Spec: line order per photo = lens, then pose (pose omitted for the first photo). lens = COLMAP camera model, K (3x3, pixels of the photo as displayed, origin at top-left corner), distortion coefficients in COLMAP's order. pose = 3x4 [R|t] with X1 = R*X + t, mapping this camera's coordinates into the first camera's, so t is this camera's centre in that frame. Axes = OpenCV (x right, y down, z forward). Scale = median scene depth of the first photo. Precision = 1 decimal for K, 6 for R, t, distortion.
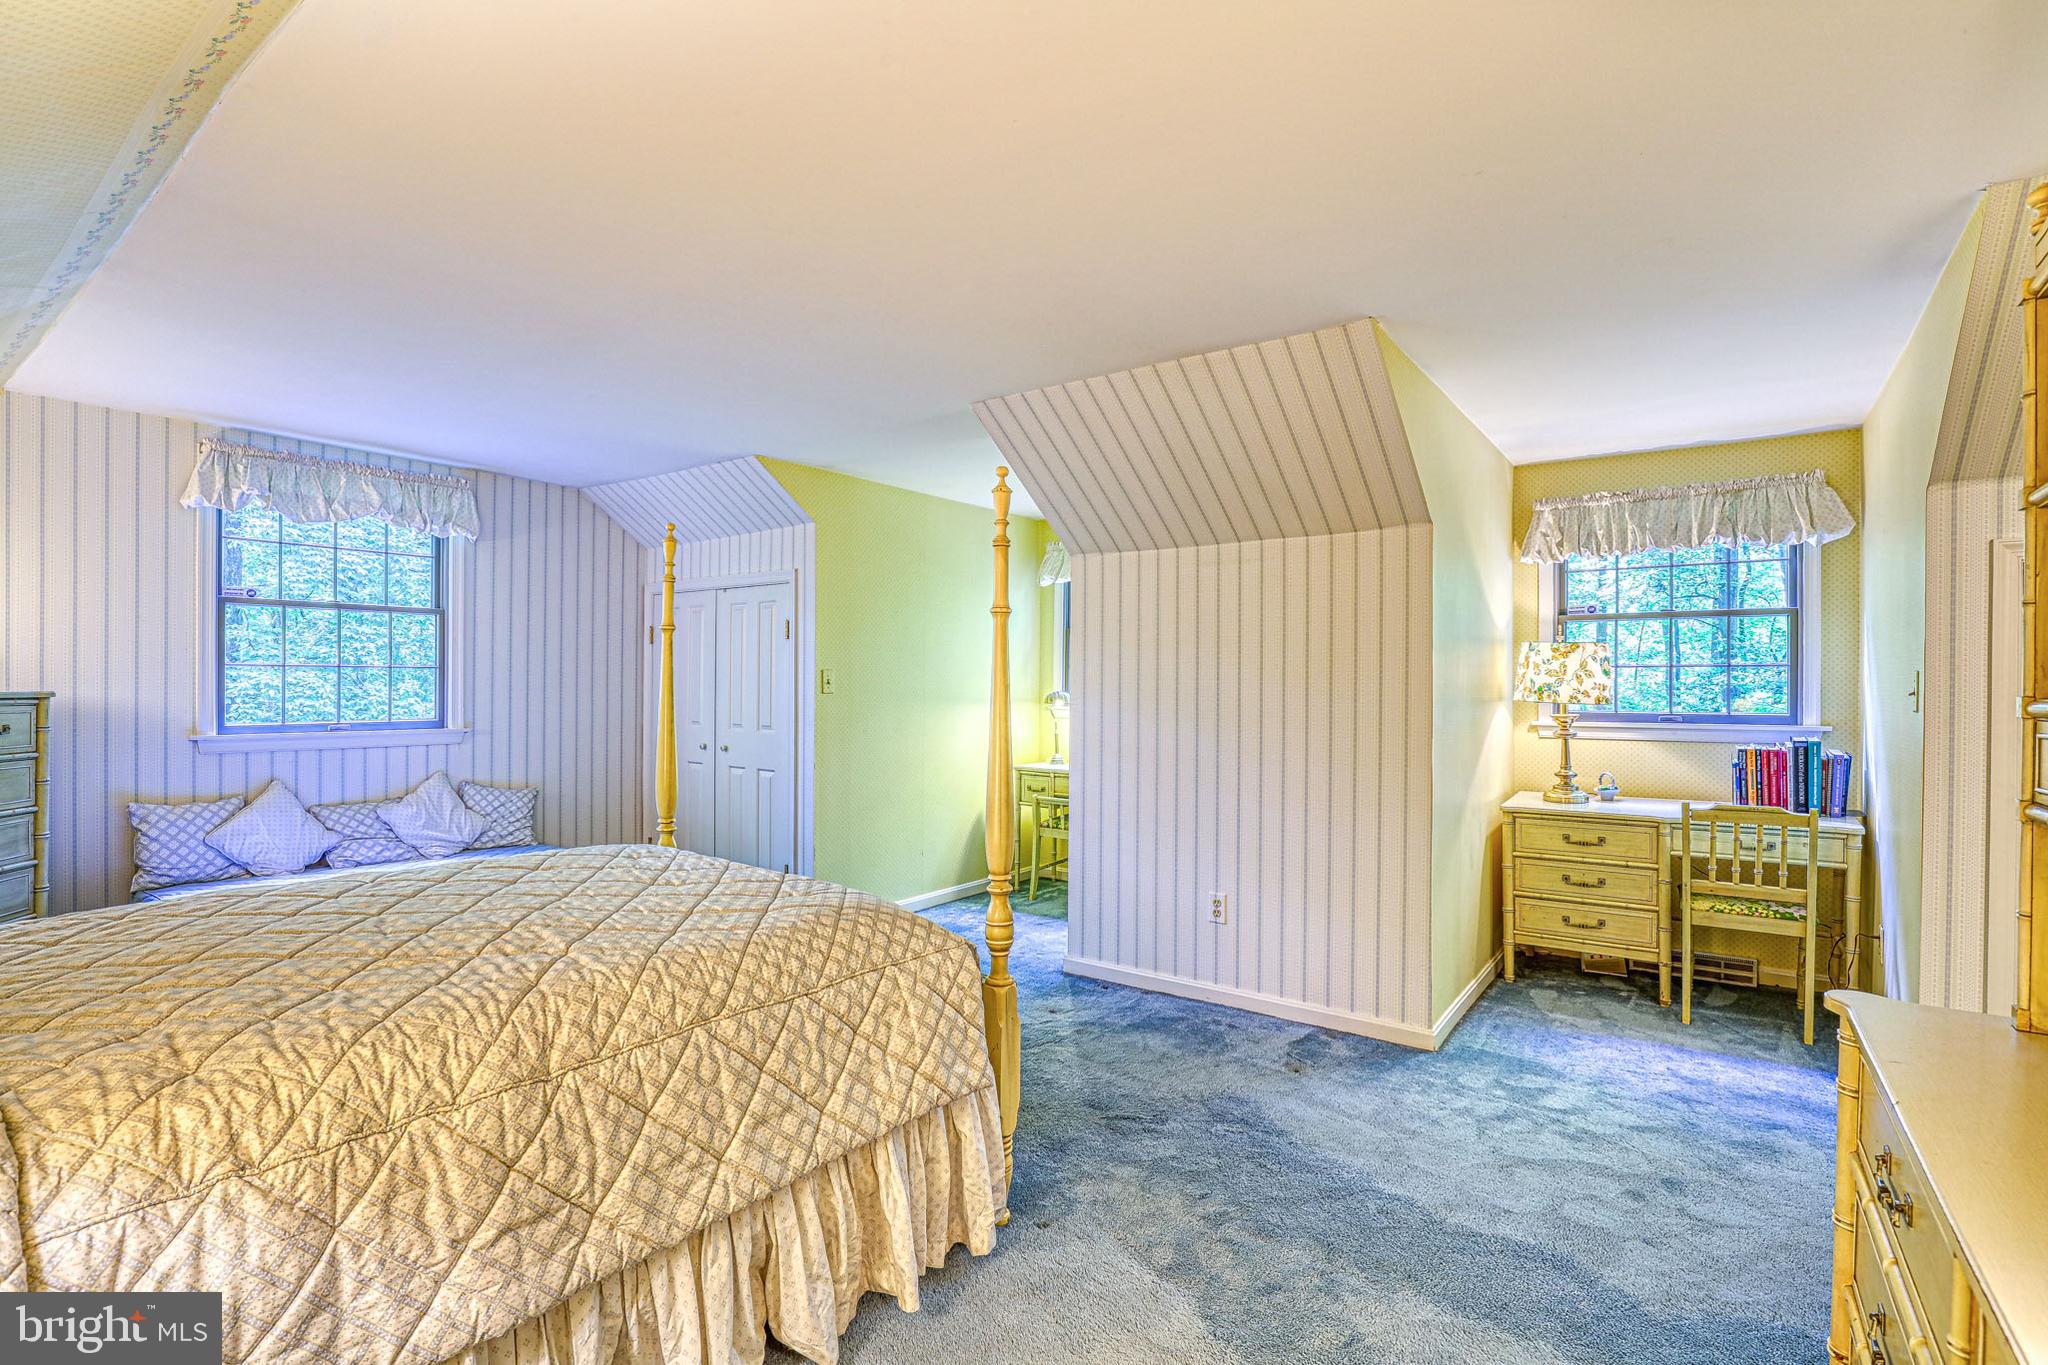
lens RADIAL K [[956.6, 0, 1038.2], [0, 956.6, 682.3], [0, 0, 1]] dist [-0.026111, 0.001833]
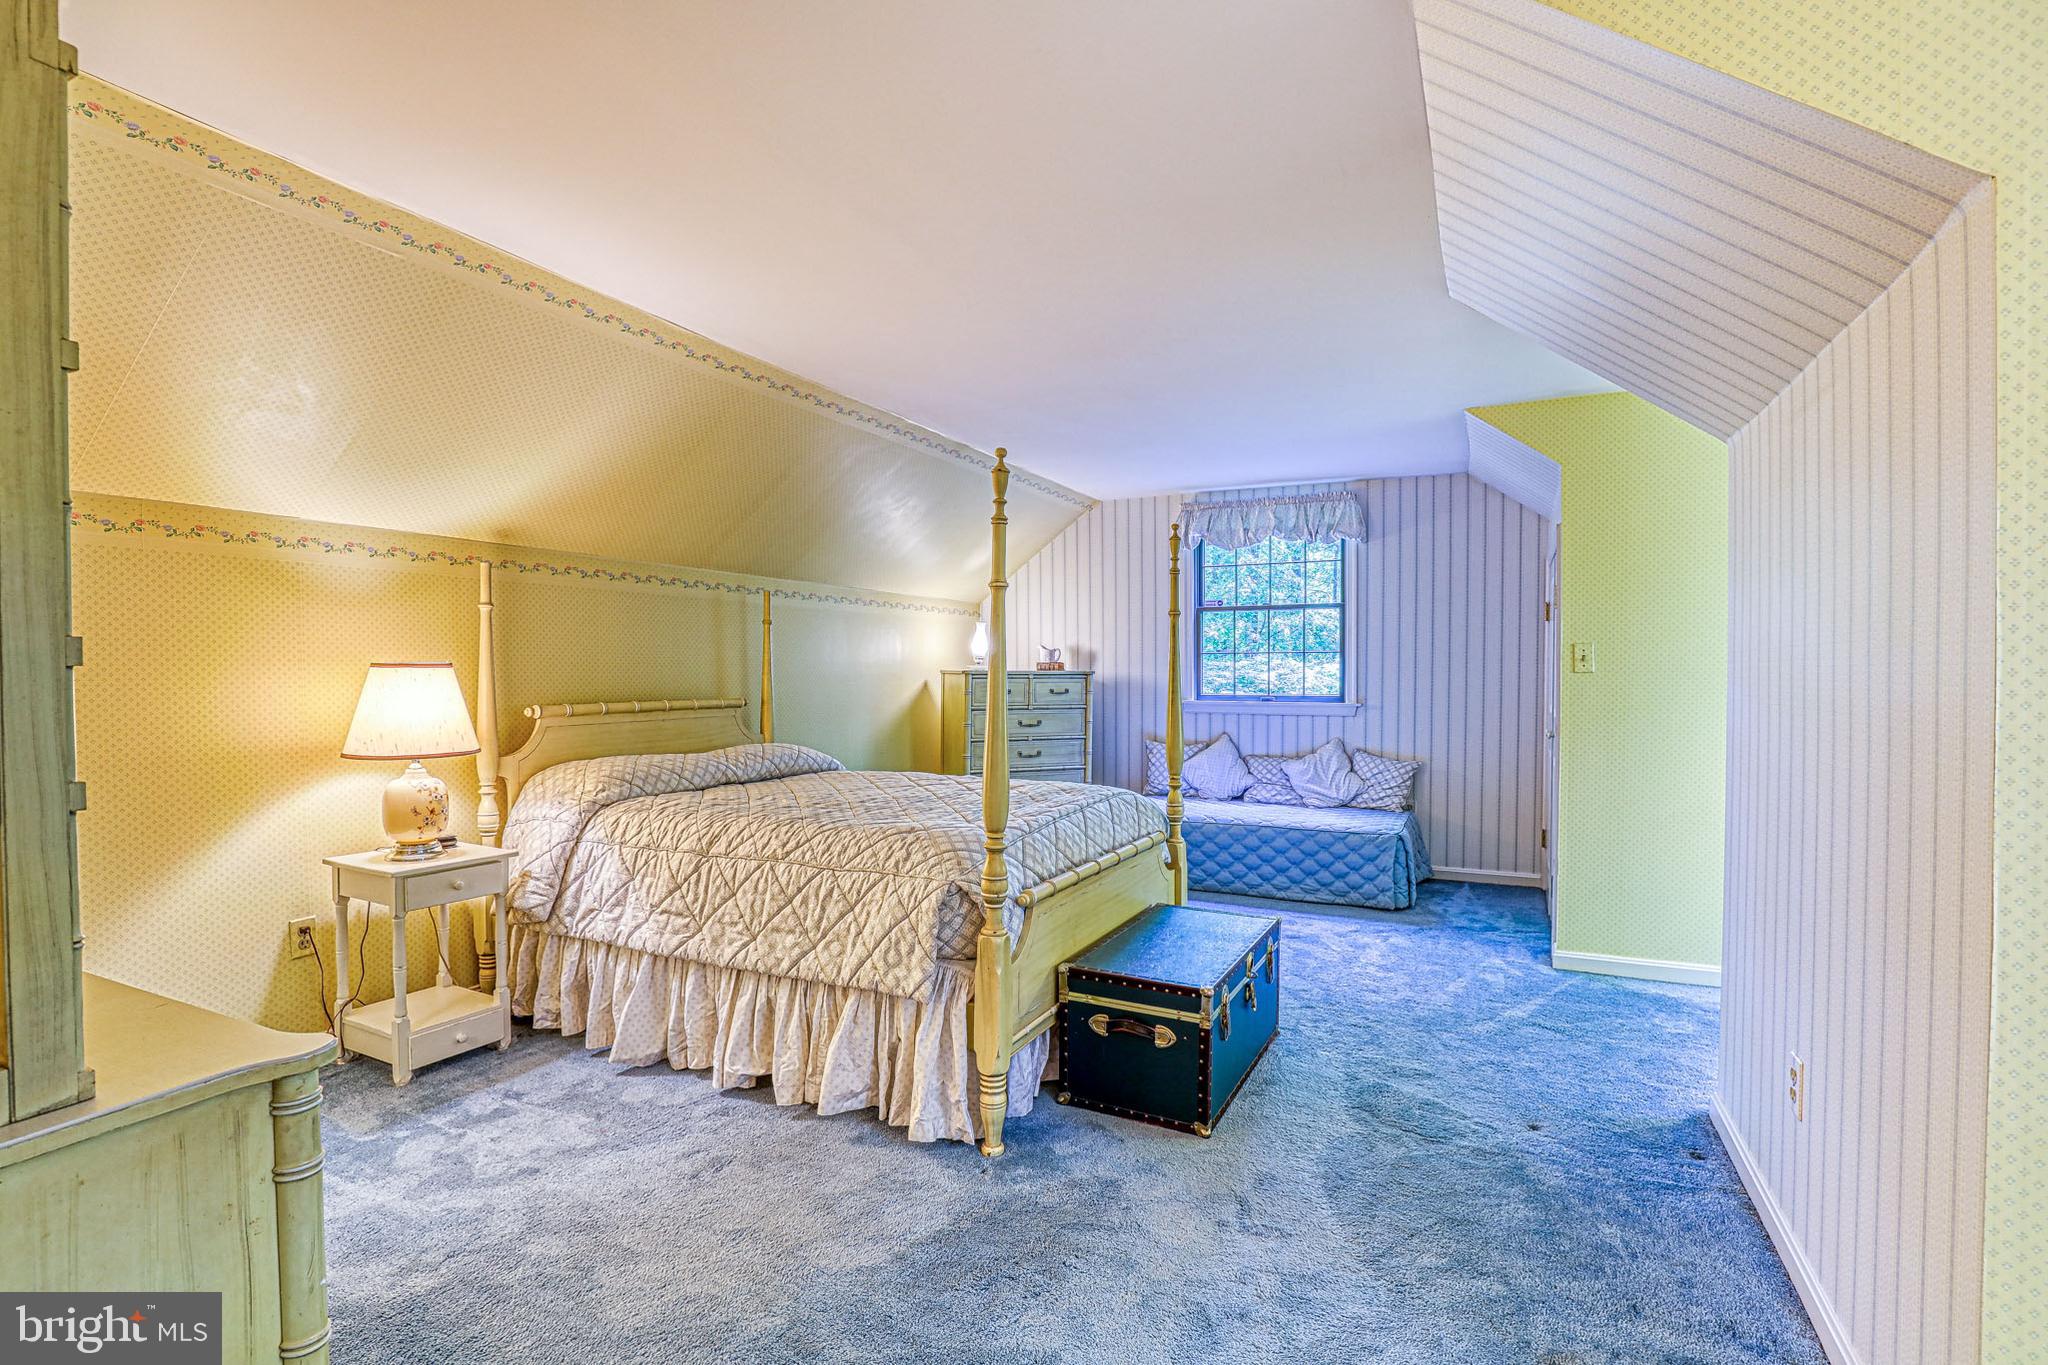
lens RADIAL K [[956.6, 0, 1044.0], [0, 956.6, 686.9], [0, 0, 1]] dist [-0.026111, 0.001833]
pose [[0.183158, 0.013272, -0.982994, 0.545827], [0.000764, 0.999907, 0.013643, 0.012701], [0.983083, -0.003250, 0.183130, 0.460552]]
